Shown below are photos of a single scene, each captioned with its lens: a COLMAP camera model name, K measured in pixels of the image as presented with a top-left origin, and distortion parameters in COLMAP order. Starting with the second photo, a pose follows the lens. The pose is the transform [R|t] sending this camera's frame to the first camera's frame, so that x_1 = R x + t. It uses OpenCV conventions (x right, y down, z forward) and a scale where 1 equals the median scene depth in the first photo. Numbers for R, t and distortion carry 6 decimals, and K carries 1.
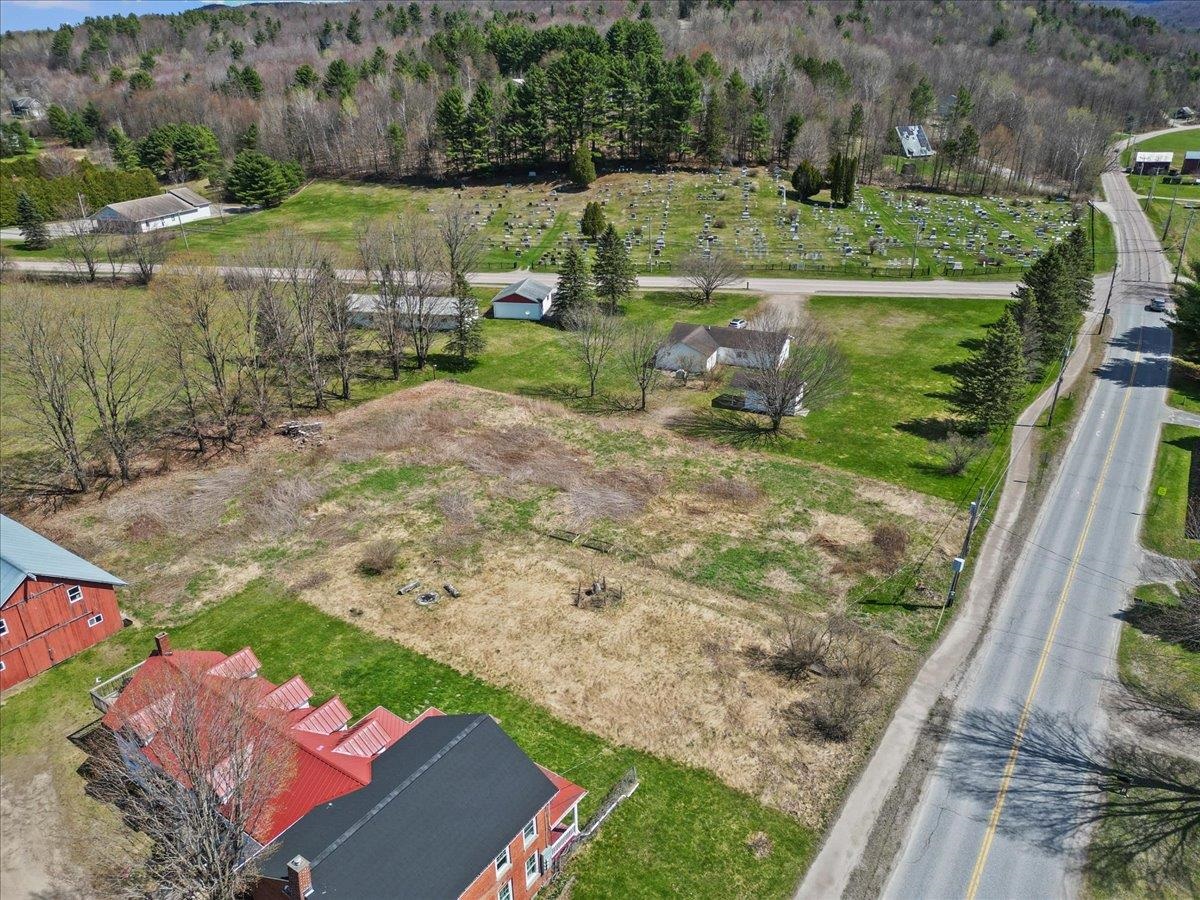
lens RADIAL K [[839.4, 0, 603.9], [0, 839.4, 449.9], [0, 0, 1]] dist [0.075557, -0.068625]
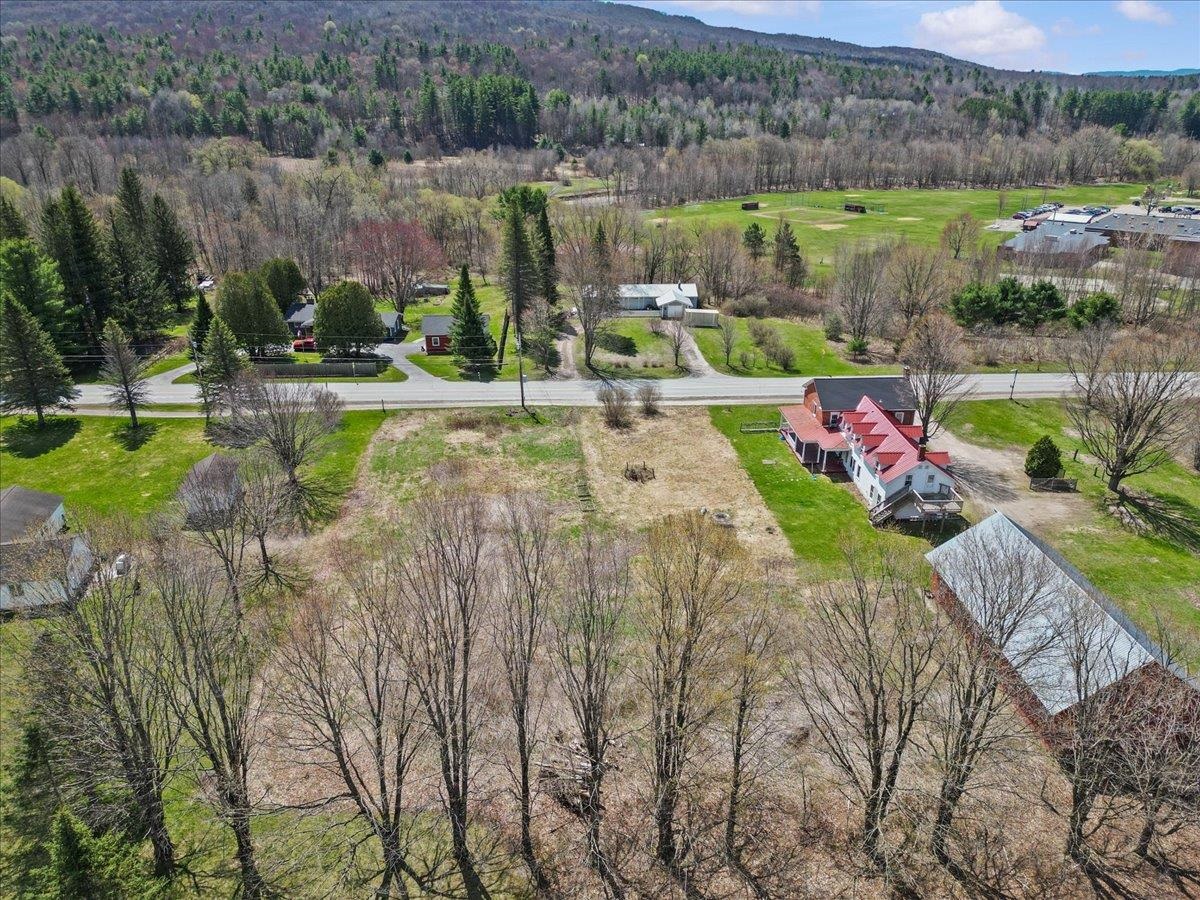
lens RADIAL K [[838.2, 0, 600.2], [0, 838.2, 451.6], [0, 0, 1]] dist [0.092256, -0.095759]
pose [[-0.597260, -0.313409, 0.738279, -0.797860], [0.332715, 0.740738, 0.583616, -0.561591], [-0.729782, 0.594207, -0.338137, 1.177851]]
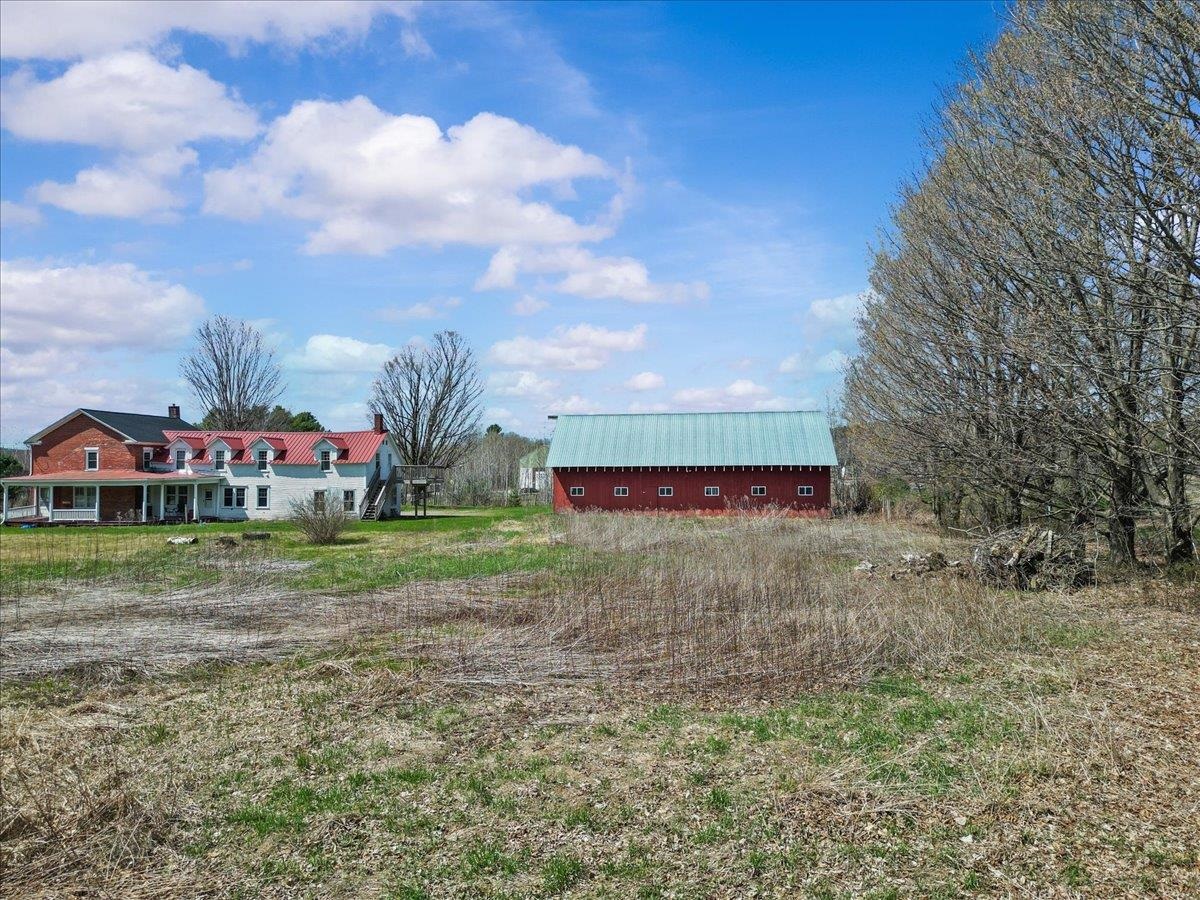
lens RADIAL K [[843.2, 0, 604.7], [0, 843.2, 442.3], [0, 0, 1]] dist [0.089672, -0.089684]
pose [[-0.889792, -0.006646, -0.456319, -0.132063], [-0.179654, 0.924259, 0.336853, -0.142922], [0.419518, 0.381708, -0.823592, 1.292255]]
